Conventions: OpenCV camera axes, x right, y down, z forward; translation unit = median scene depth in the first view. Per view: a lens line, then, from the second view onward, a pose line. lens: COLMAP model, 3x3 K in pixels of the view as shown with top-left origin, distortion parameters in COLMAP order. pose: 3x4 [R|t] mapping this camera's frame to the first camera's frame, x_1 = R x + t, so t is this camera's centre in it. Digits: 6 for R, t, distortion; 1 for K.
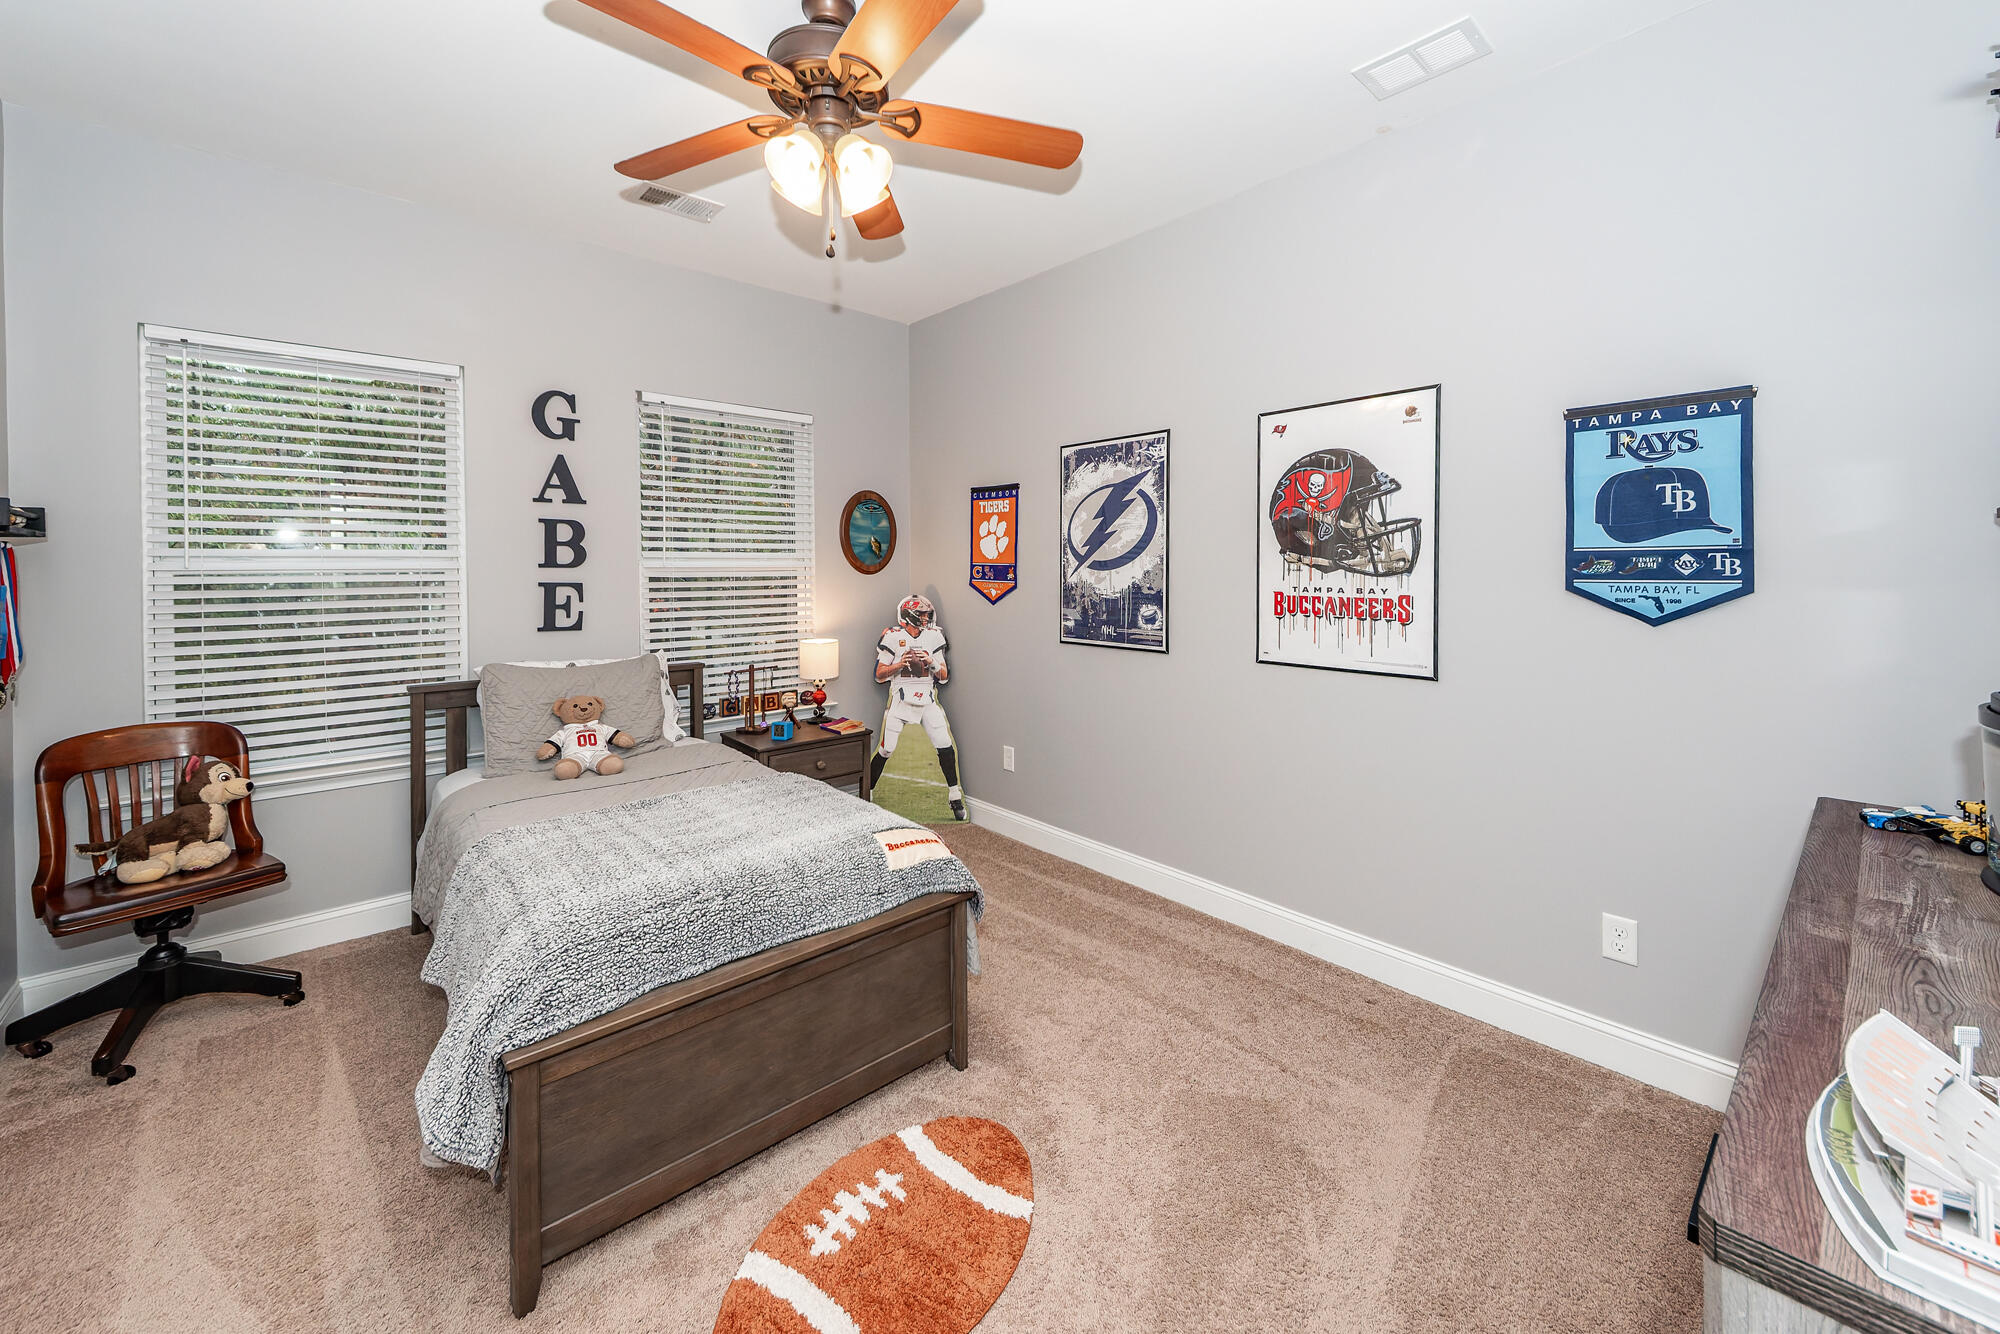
lens RADIAL K [[770.5, 0, 1000.6], [0, 770.5, 564.7], [0, 0, 1]] dist [0.016229, -0.005240]
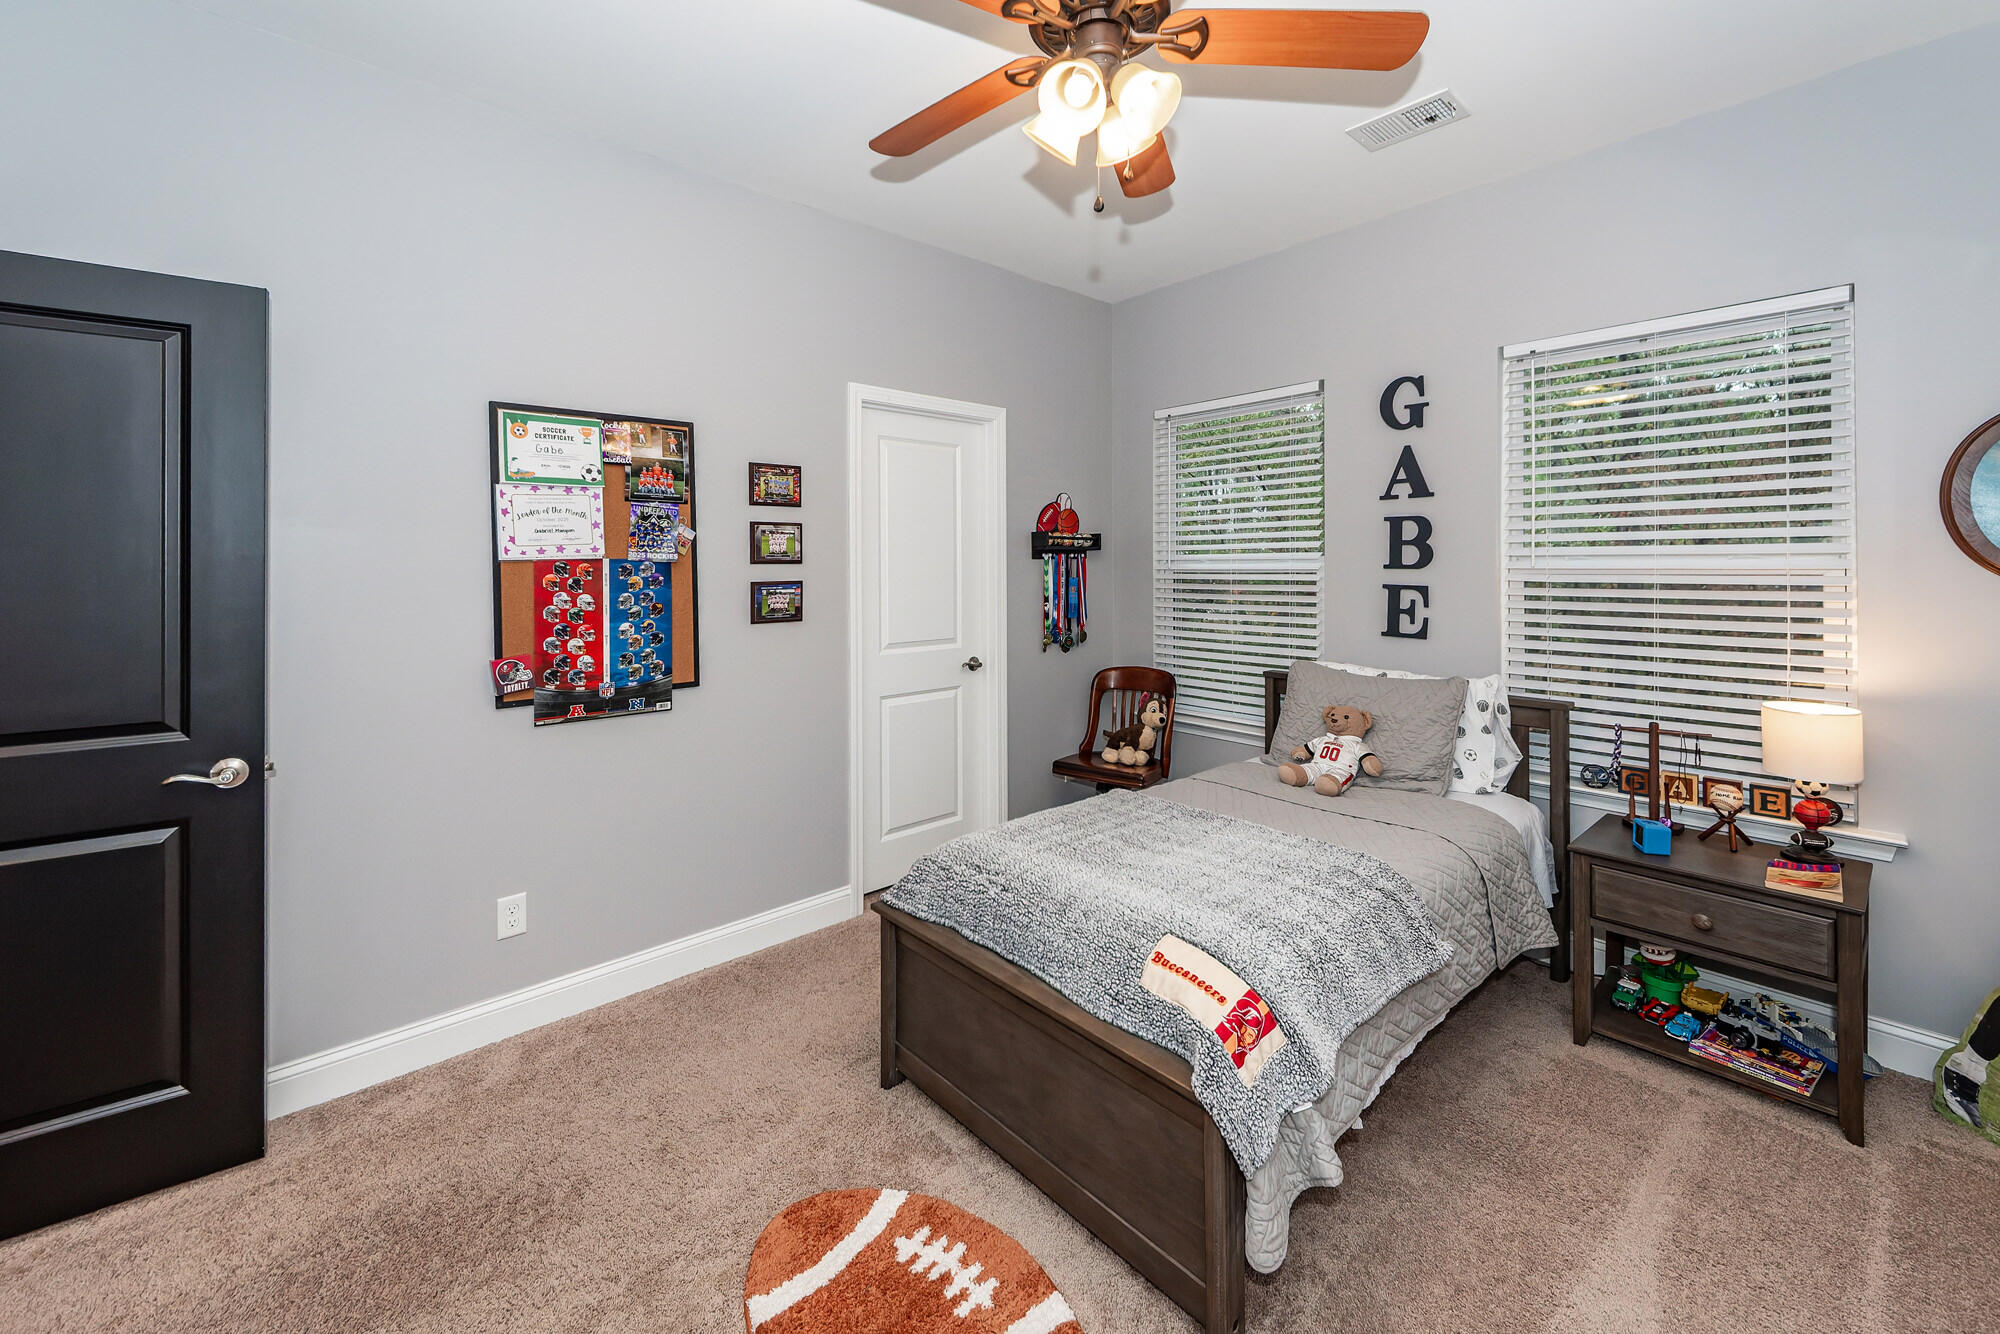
lens RADIAL K [[770.5, 0, 984.7], [0, 770.5, 573.1], [0, 0, 1]] dist [0.016229, -0.005240]
pose [[0.015604, 0.010968, -0.999818, 0.343953], [0.006765, 0.999916, 0.011075, -0.004613], [0.999855, -0.006936, 0.015529, 0.486533]]
